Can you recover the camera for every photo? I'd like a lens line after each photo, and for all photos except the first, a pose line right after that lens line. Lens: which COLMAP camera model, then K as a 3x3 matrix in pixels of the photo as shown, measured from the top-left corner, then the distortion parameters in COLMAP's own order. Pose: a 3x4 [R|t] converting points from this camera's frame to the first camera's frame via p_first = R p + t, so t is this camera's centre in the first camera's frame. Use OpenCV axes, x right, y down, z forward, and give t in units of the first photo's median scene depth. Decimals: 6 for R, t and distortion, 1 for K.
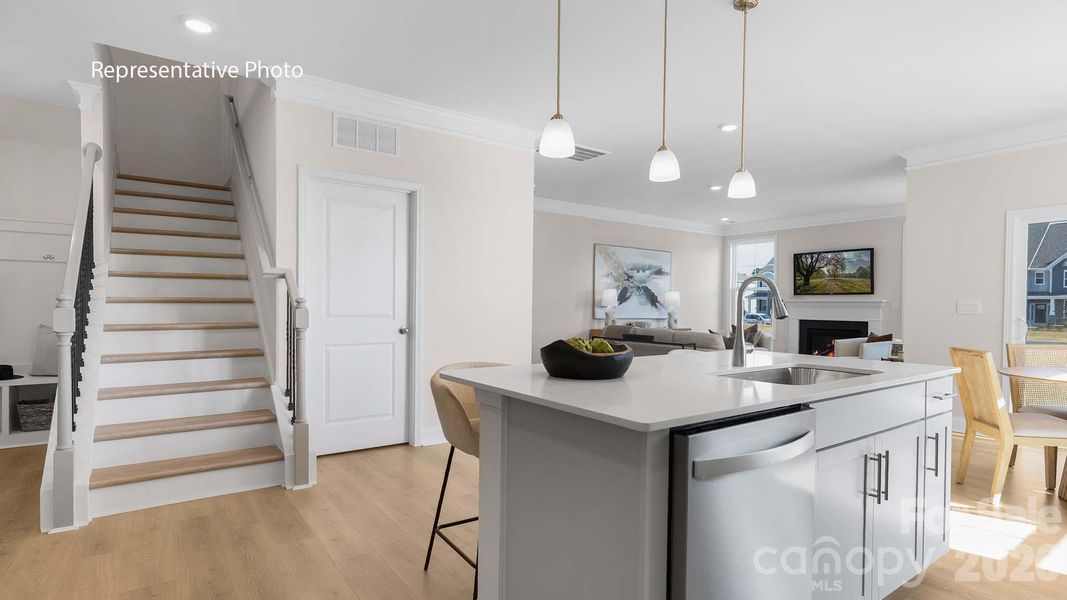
lens RADIAL K [[494.0, 0, 541.4], [0, 494.0, 319.2], [0, 0, 1]] dist [0.000084, 0.000068]
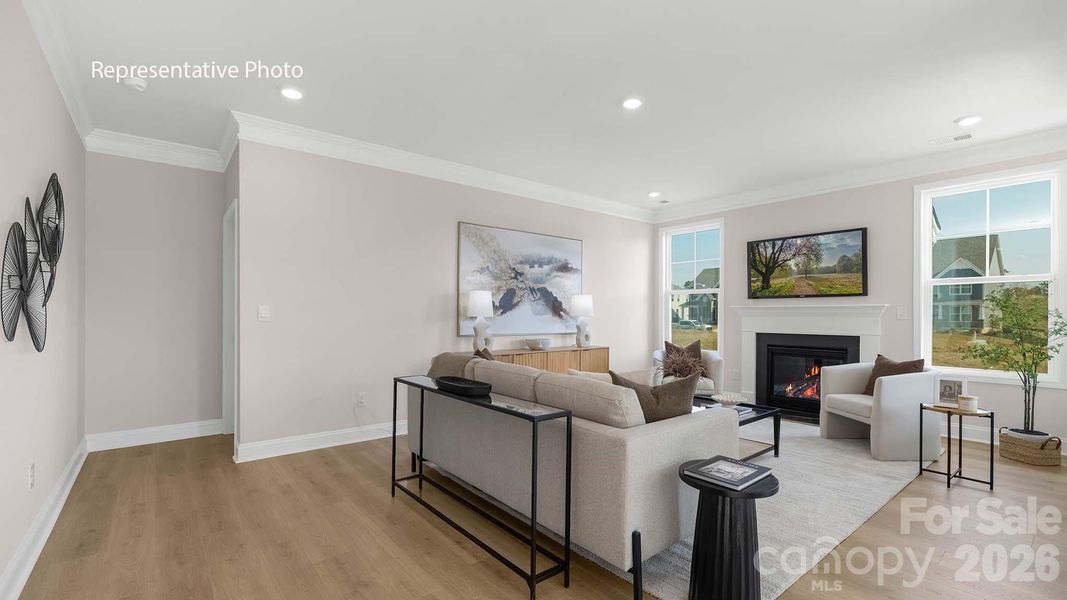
lens RADIAL K [[437.1, 0, 533.1], [0, 437.1, 328.3], [0, 0, 1]] dist [0.000165, 0.000002]
pose [[0.997579, -0.011205, 0.068632, 0.155419], [0.010942, 0.999931, 0.004203, -0.012185], [-0.068674, -0.003441, 0.997633, 0.390763]]
